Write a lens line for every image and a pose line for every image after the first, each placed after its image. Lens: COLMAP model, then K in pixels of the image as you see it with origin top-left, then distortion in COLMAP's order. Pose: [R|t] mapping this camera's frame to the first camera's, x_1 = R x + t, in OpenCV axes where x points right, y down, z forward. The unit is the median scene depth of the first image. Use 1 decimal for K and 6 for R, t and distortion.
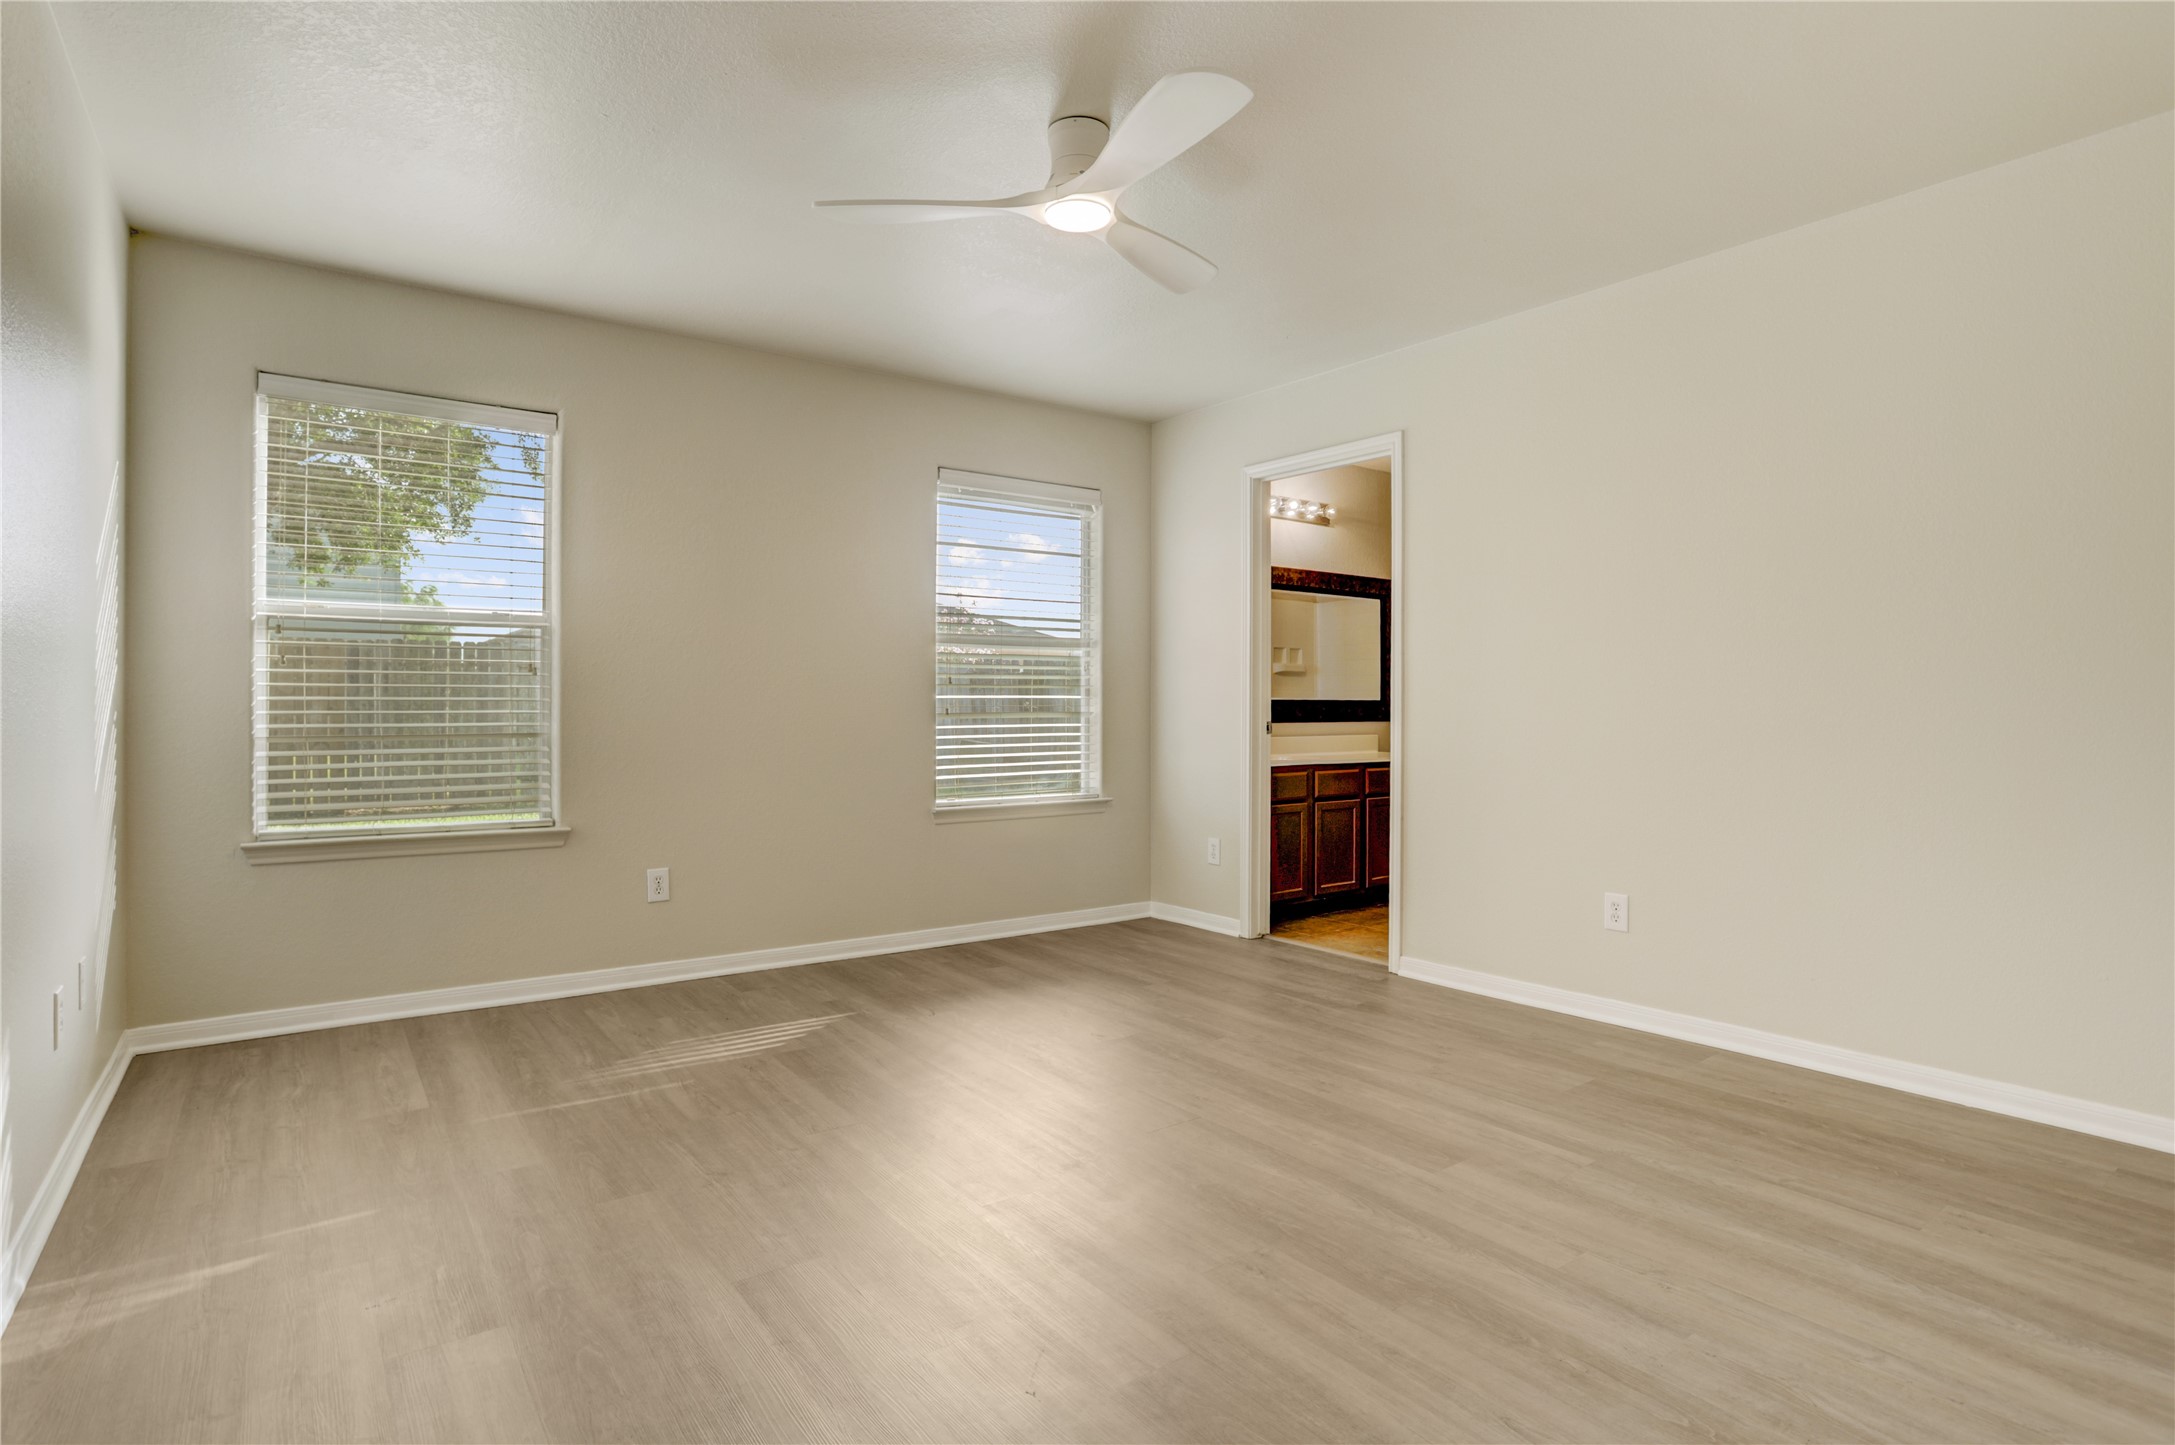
lens RADIAL K [[1066.6, 0, 1088.1], [0, 1066.6, 706.4], [0, 0, 1]] dist [-0.046867, 0.016244]
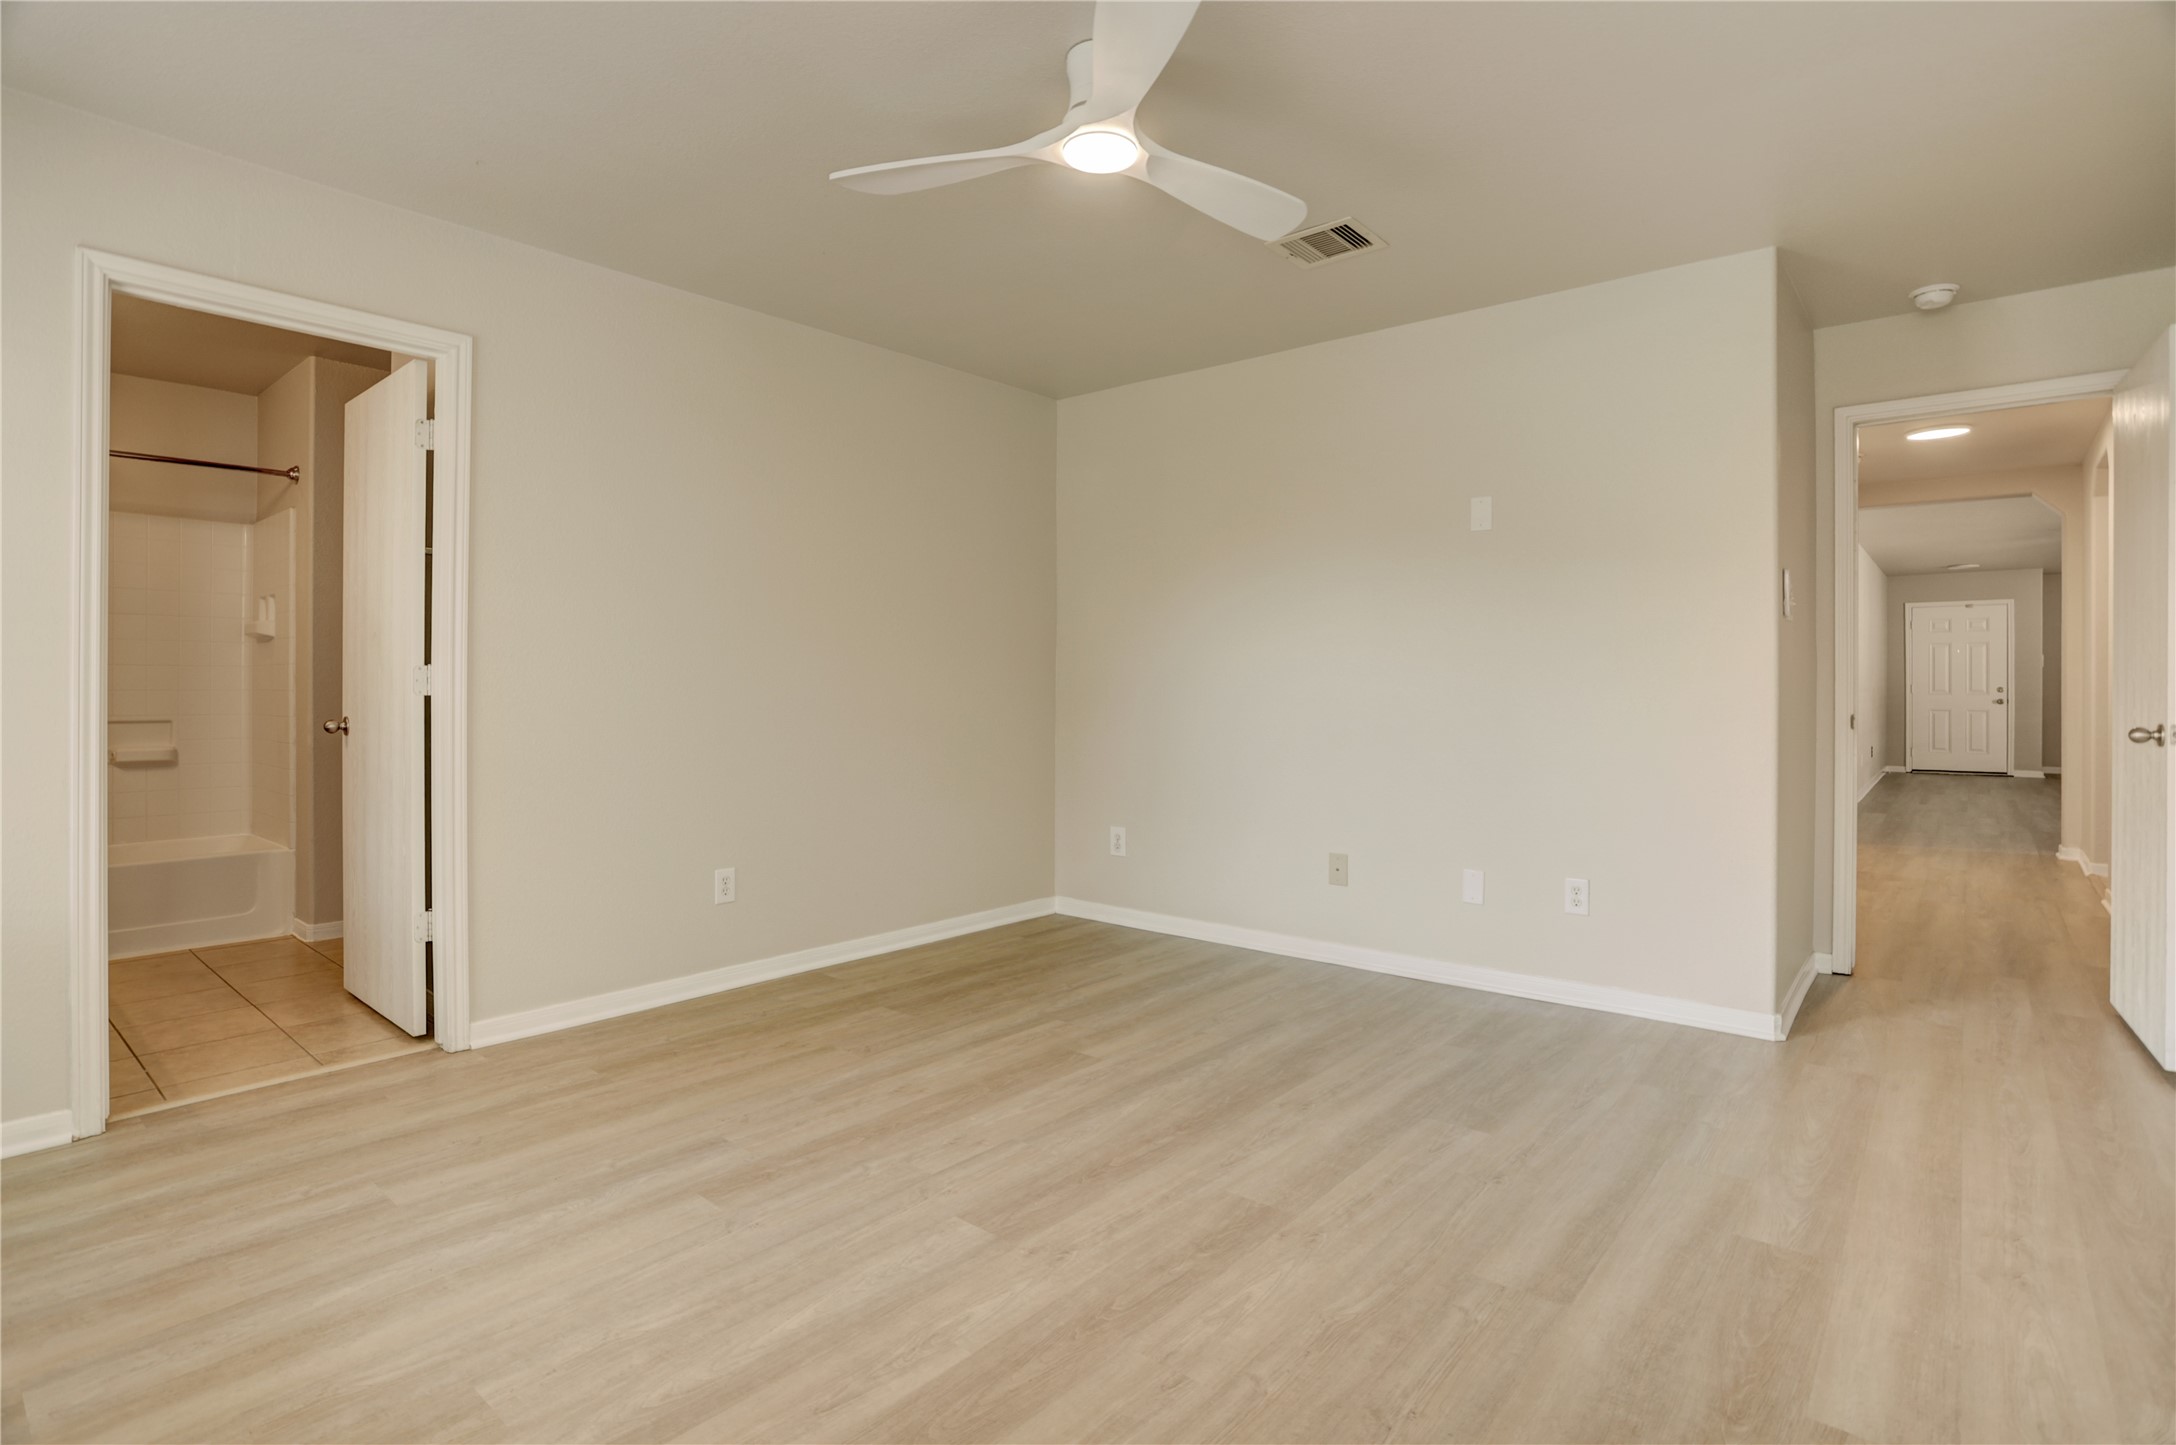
lens RADIAL K [[1067.1, 0, 1088.6], [0, 1067.1, 706.4], [0, 0, 1]] dist [-0.046867, 0.016244]
pose [[-0.225766, -0.015999, 0.974050, -0.848107], [-0.009956, 0.999851, 0.014116, -0.006539], [-0.974131, -0.006511, -0.225891, 1.202658]]
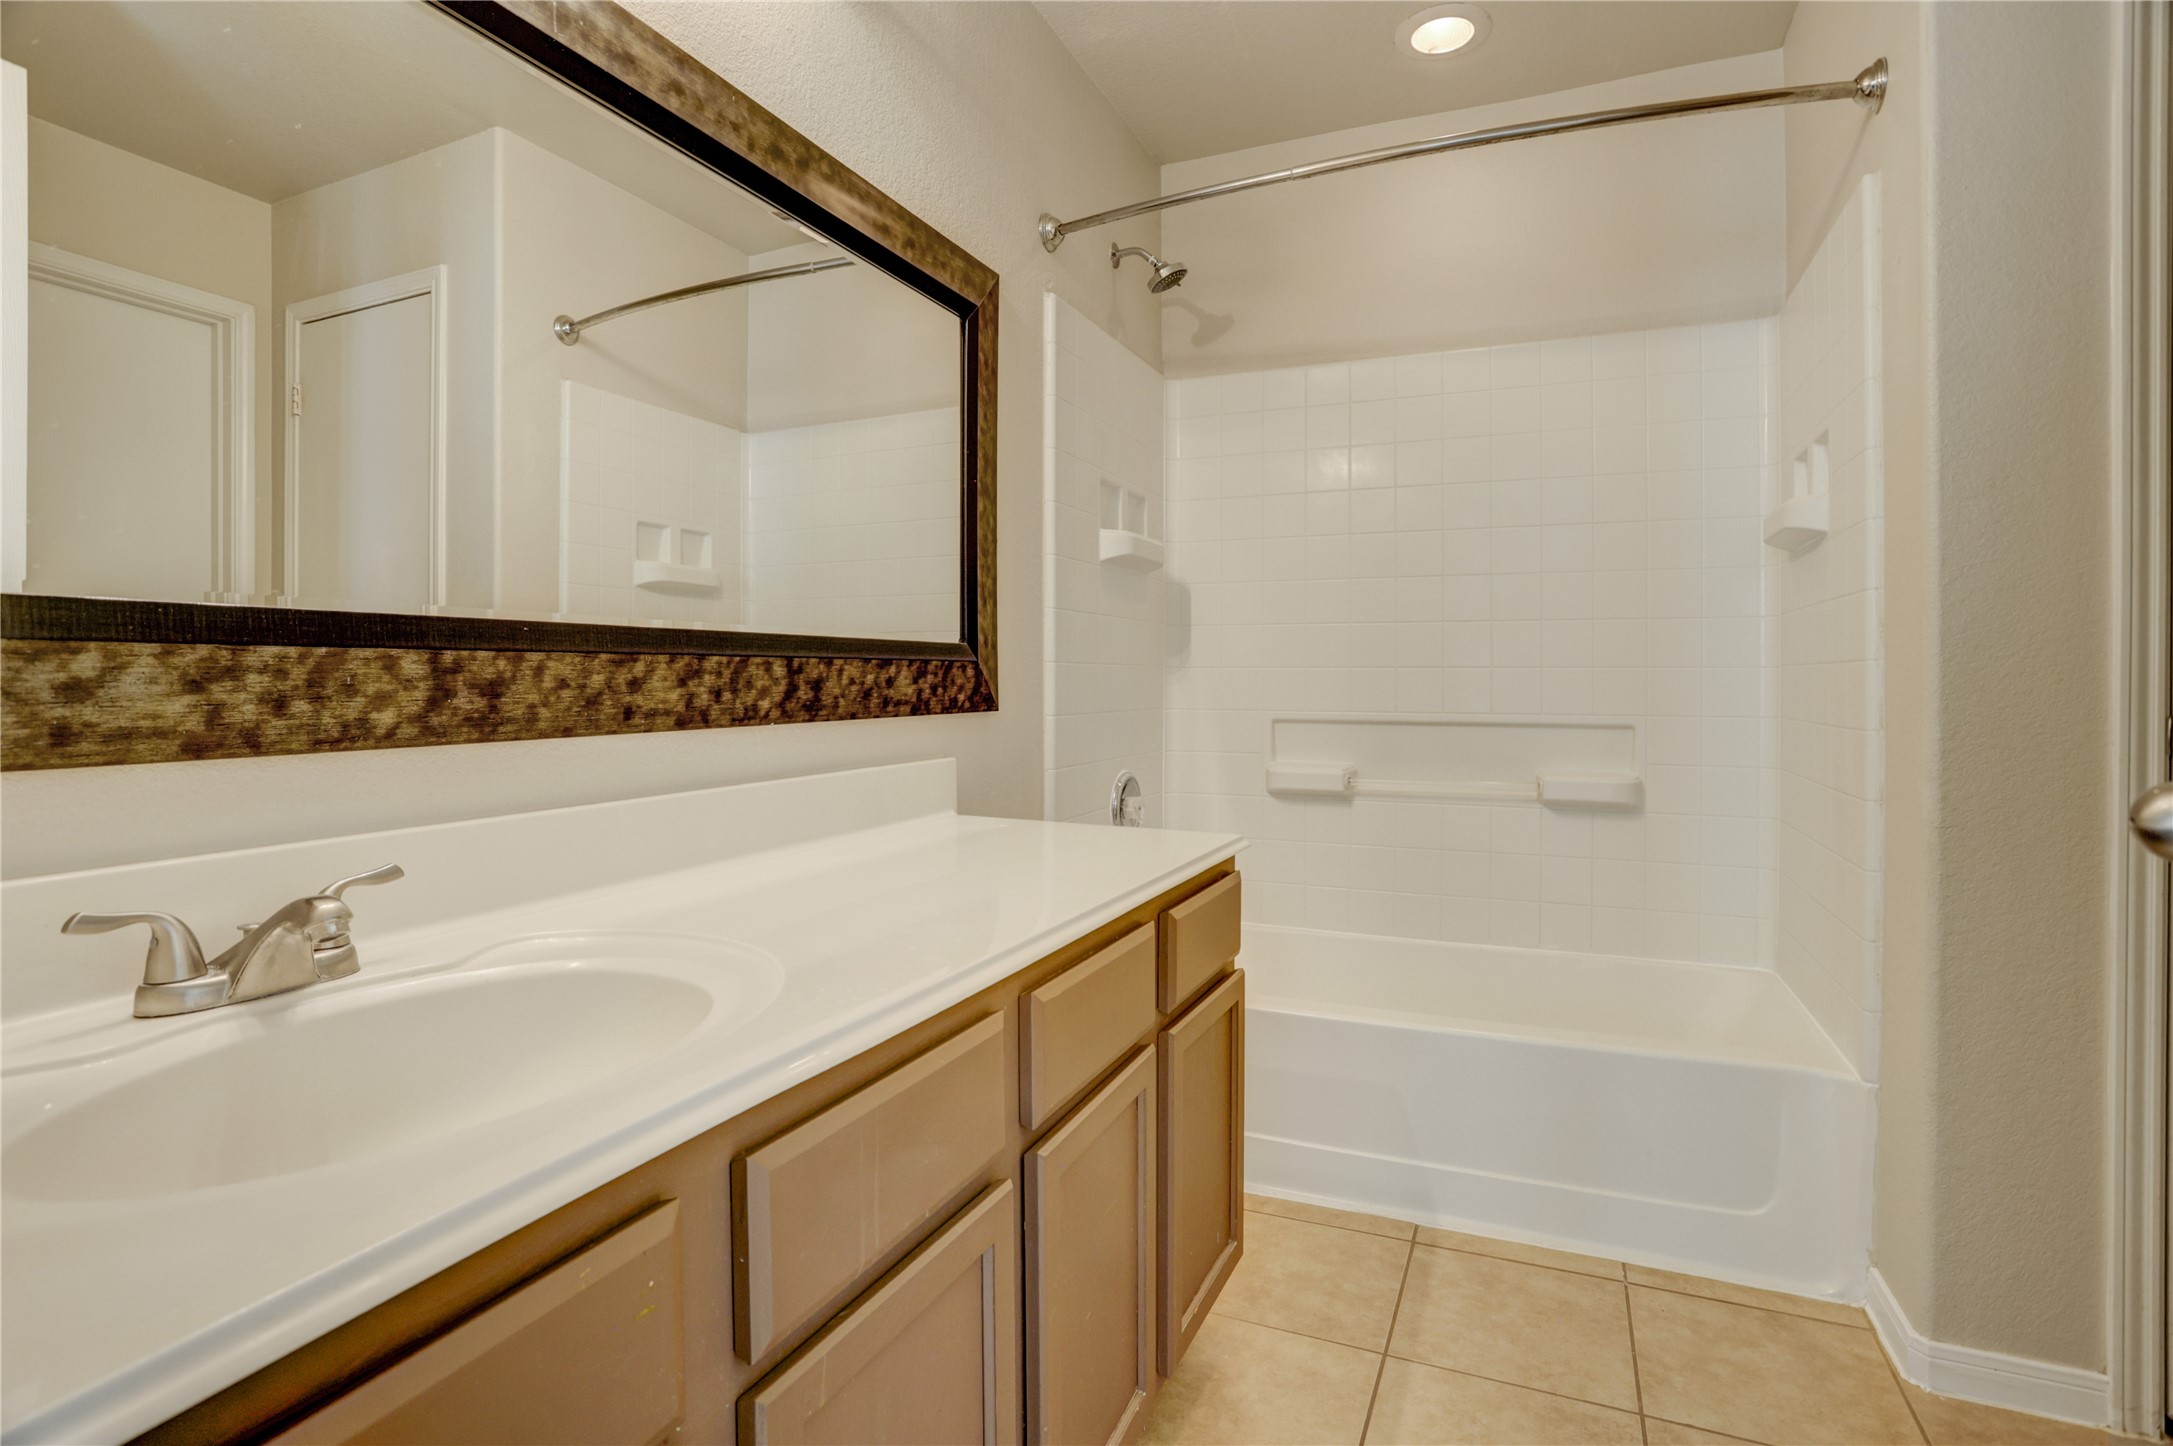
lens RADIAL K [[1065.6, 0, 1087.1], [0, 1065.6, 706.9], [0, 0, 1]] dist [-0.046867, 0.016244]
pose [[0.865693, -0.018870, 0.500220, 0.373926], [0.009023, 0.999715, 0.022097, 0.016658], [-0.500494, -0.014616, 0.865616, 1.774919]]
